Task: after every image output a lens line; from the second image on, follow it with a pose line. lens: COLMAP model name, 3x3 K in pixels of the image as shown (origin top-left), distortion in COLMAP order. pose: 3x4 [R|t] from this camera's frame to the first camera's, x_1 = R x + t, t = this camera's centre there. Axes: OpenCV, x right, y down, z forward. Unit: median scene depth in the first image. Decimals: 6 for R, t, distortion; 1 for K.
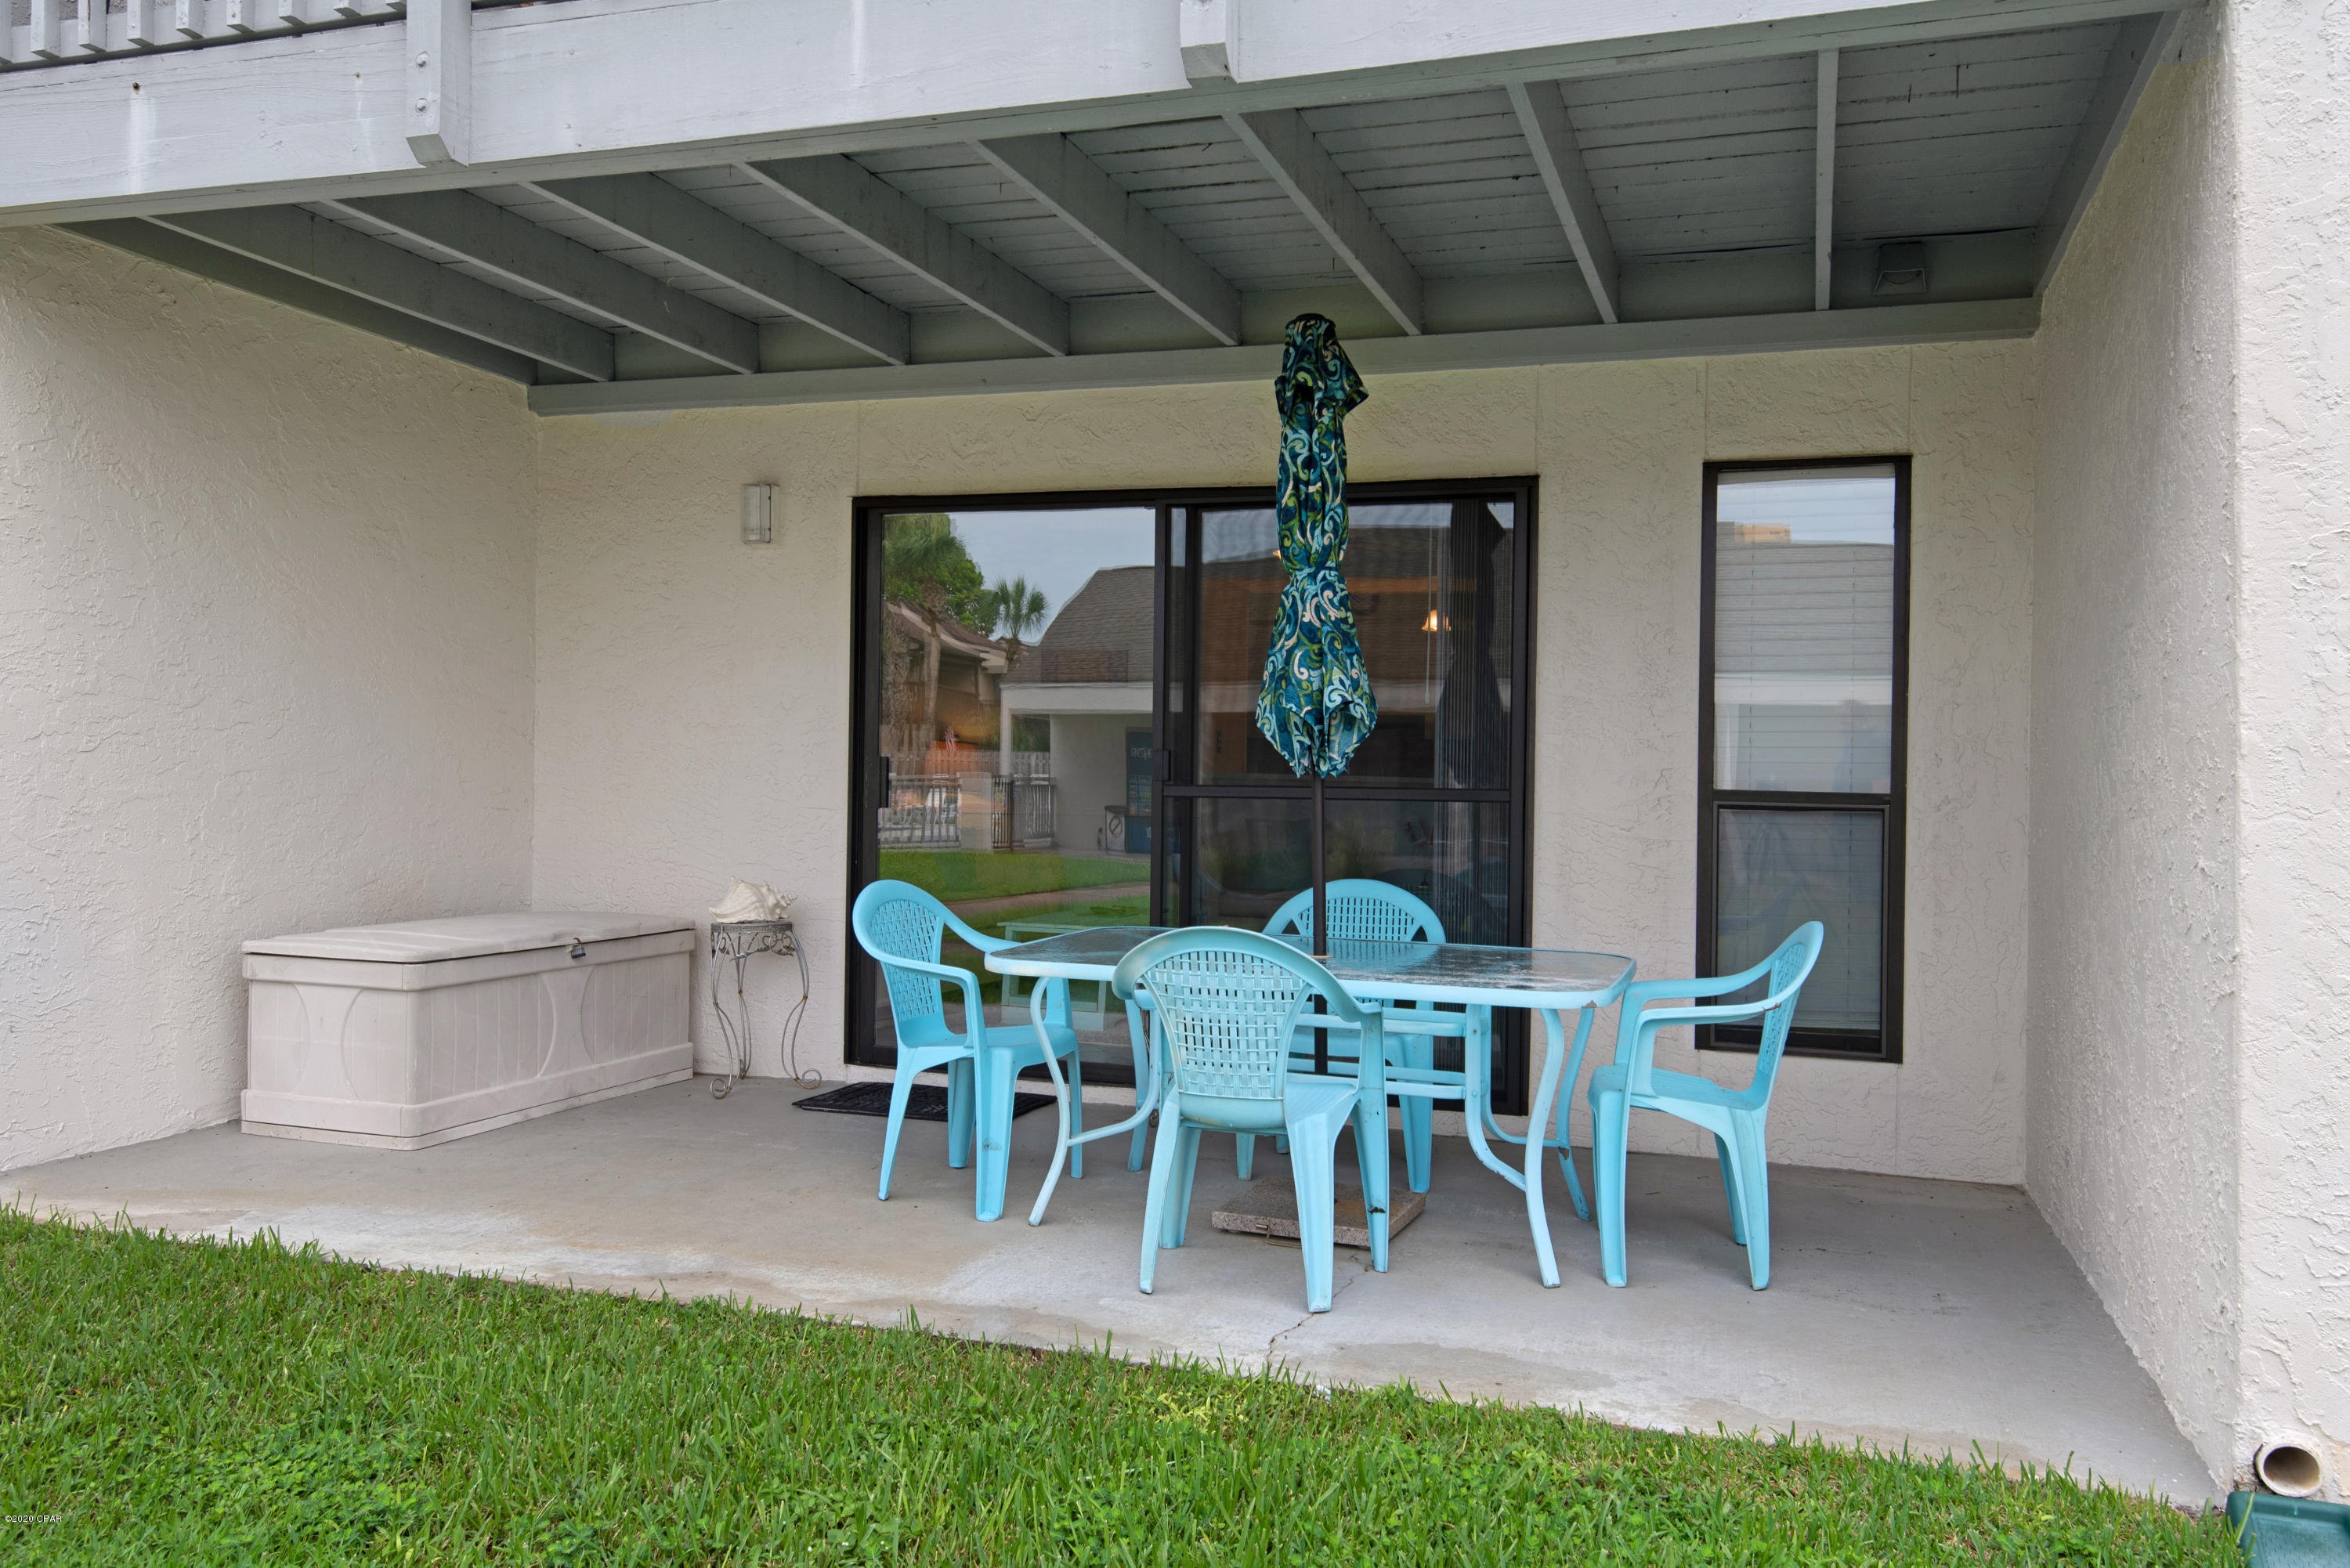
lens RADIAL K [[1556.3, 0, 1176.2], [0, 1556.3, 770.5], [0, 0, 1]] dist [-0.001147, -0.003614]
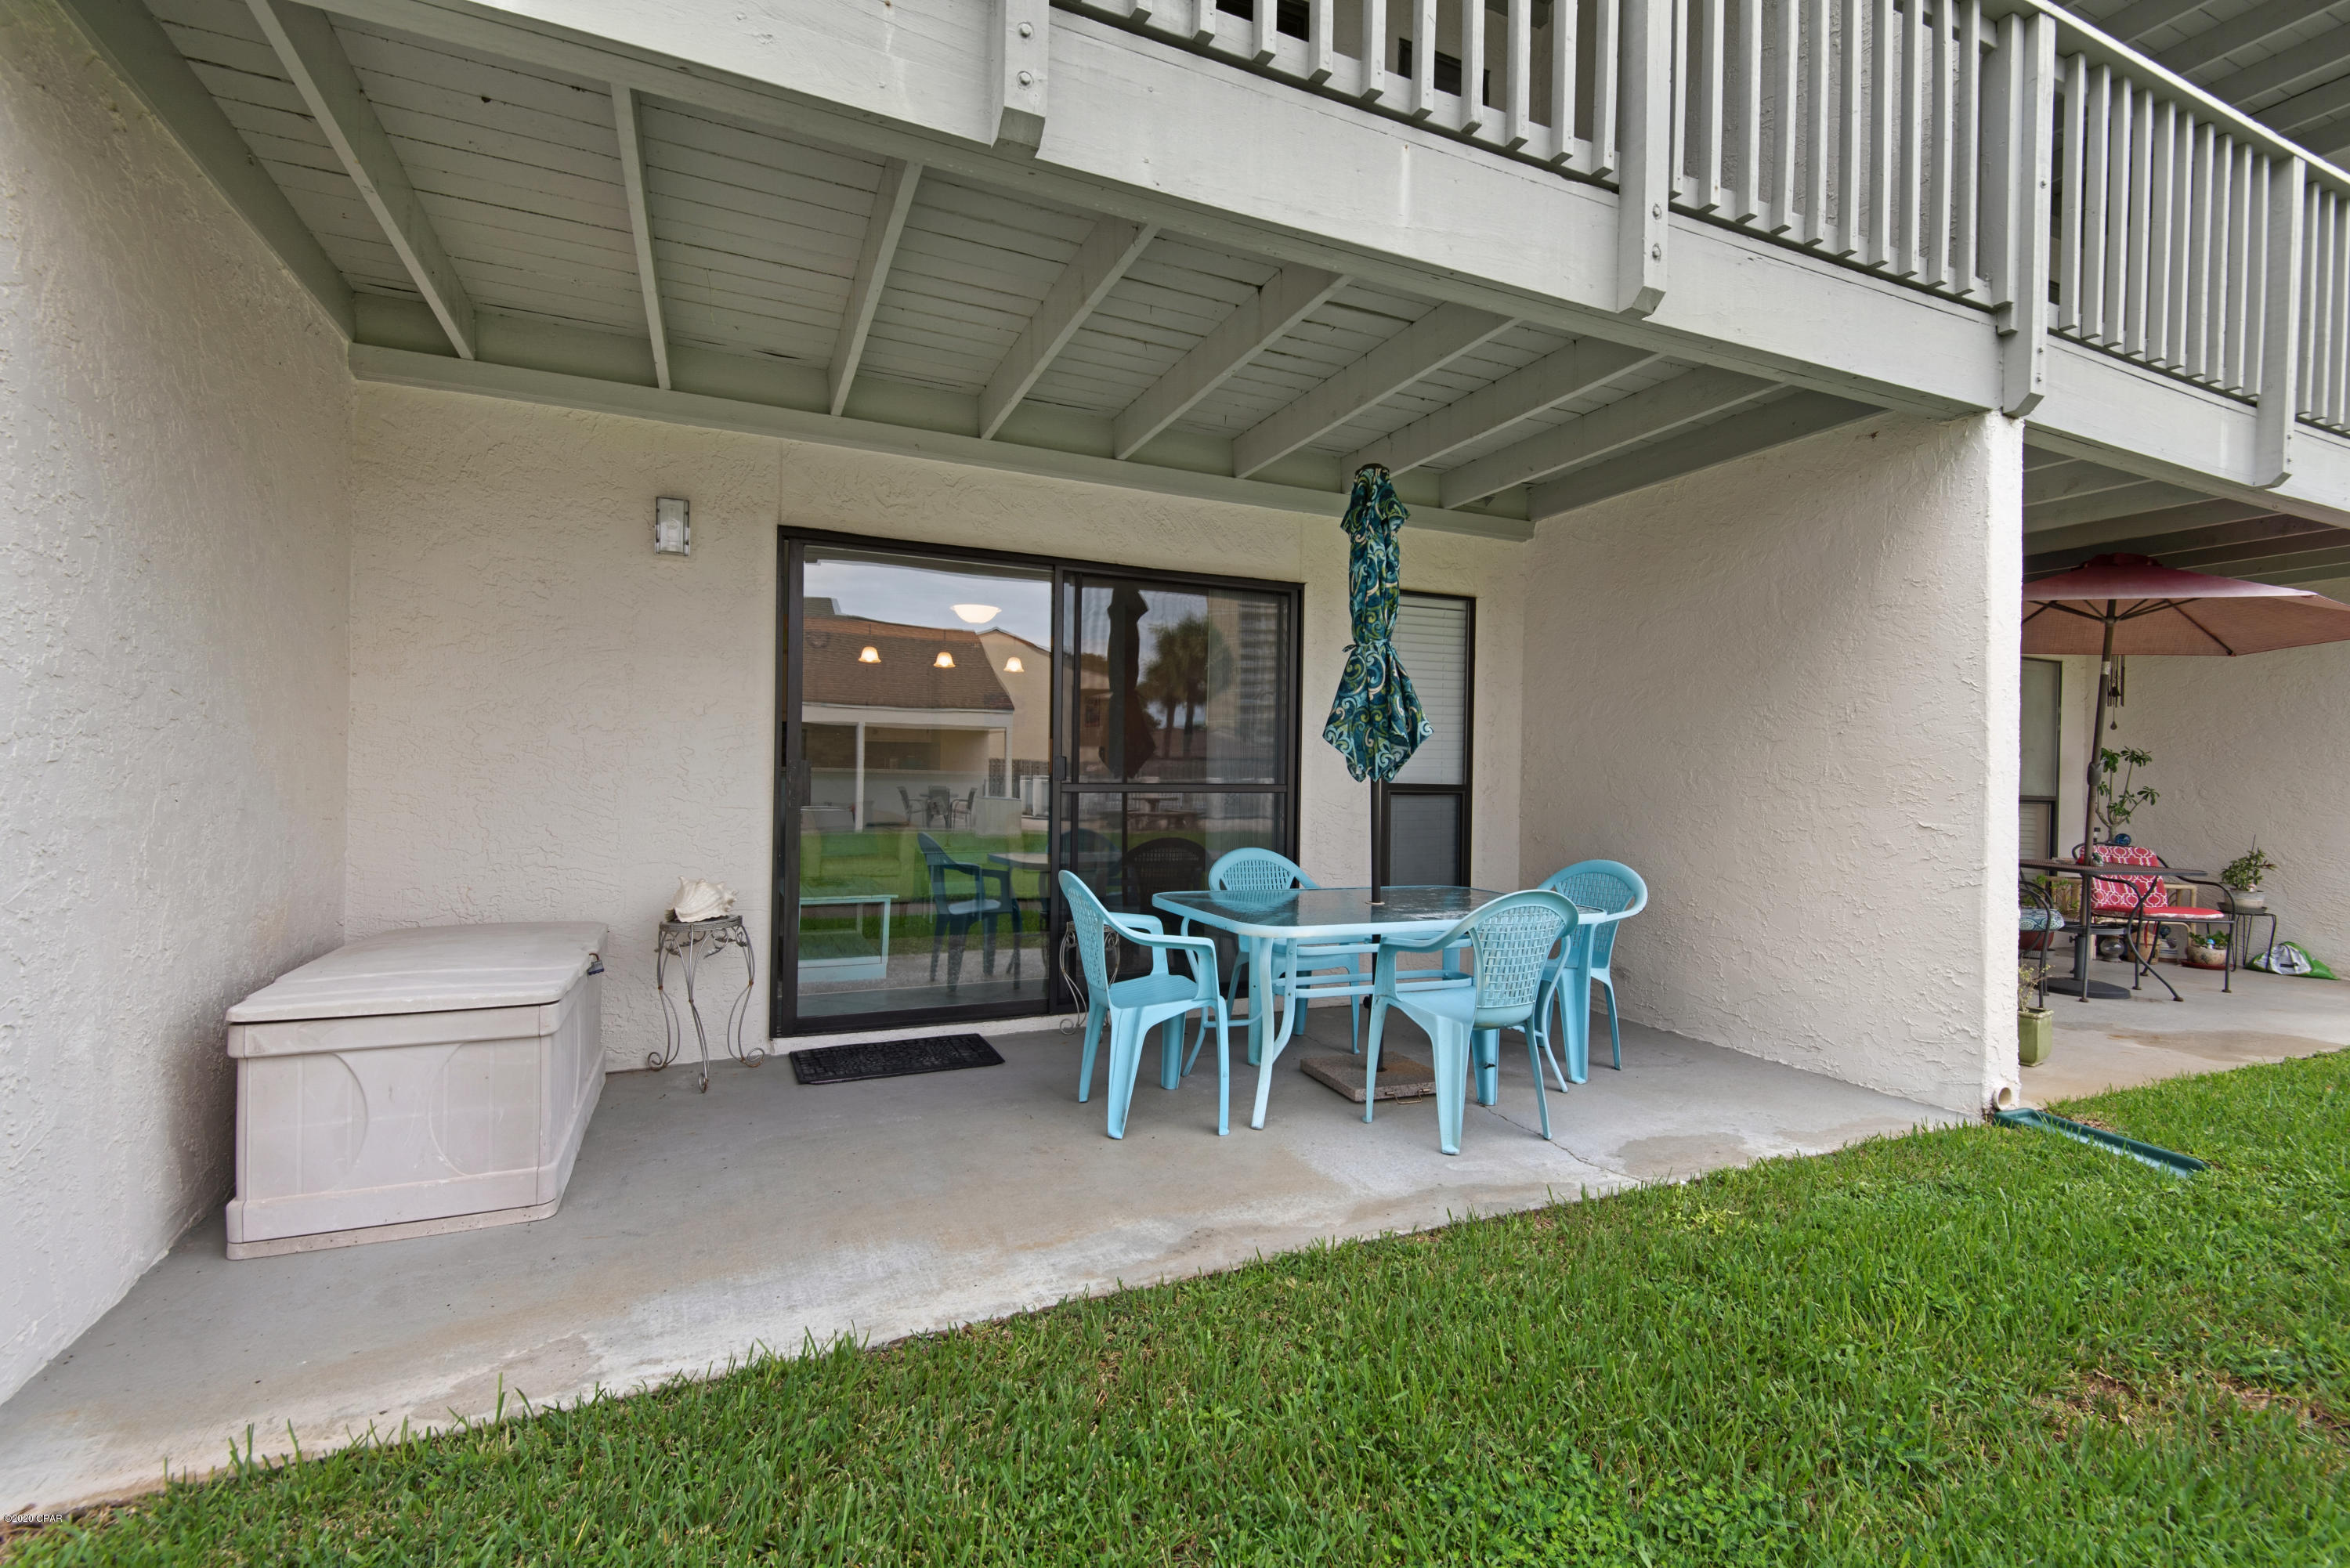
lens RADIAL K [[1027.8, 0, 1148.3], [0, 1027.8, 771.7], [0, 0, 1]] dist [0.019625, -0.015553]
pose [[0.769835, -0.005278, 0.638221, -0.780611], [-0.003652, 0.999913, 0.012675, -0.018511], [-0.638232, -0.012089, 0.769749, 0.442819]]
